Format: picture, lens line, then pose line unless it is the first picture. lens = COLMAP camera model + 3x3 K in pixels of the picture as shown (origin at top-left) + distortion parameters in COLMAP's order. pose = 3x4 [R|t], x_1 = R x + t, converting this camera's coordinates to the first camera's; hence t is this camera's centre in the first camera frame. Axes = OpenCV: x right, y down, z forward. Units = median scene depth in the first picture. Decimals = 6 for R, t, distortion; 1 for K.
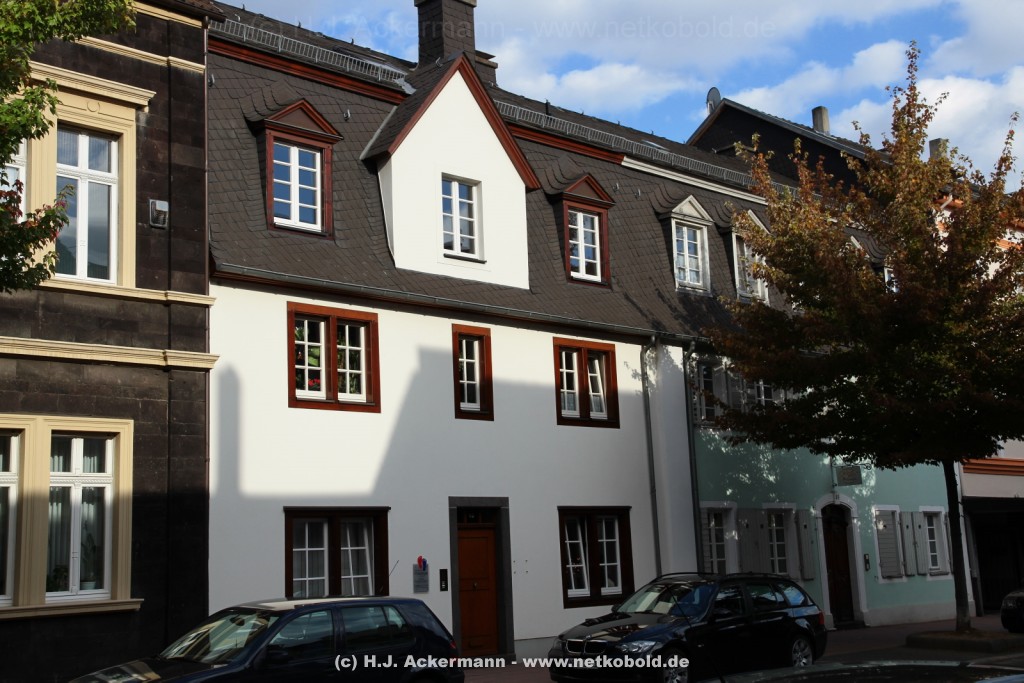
lens RADIAL K [[1337.5, 0, 512.0], [0, 1337.5, 341.5], [0, 0, 1]] dist [0.026659, 0.023568]
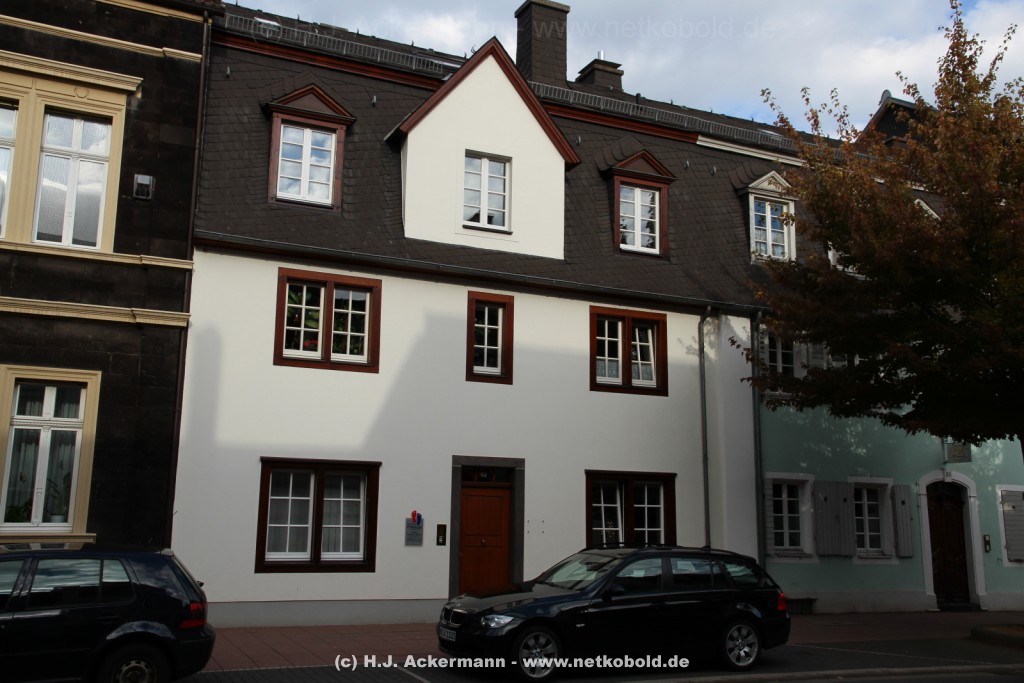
lens RADIAL K [[997.3, 0, 512.0], [0, 997.3, 341.5], [0, 0, 1]] dist [-0.055395, 0.184631]
pose [[0.940425, -0.004158, -0.339976, 0.255474], [0.001126, 0.999958, -0.009117, 0.033916], [0.339999, 0.008191, 0.940390, 0.280454]]
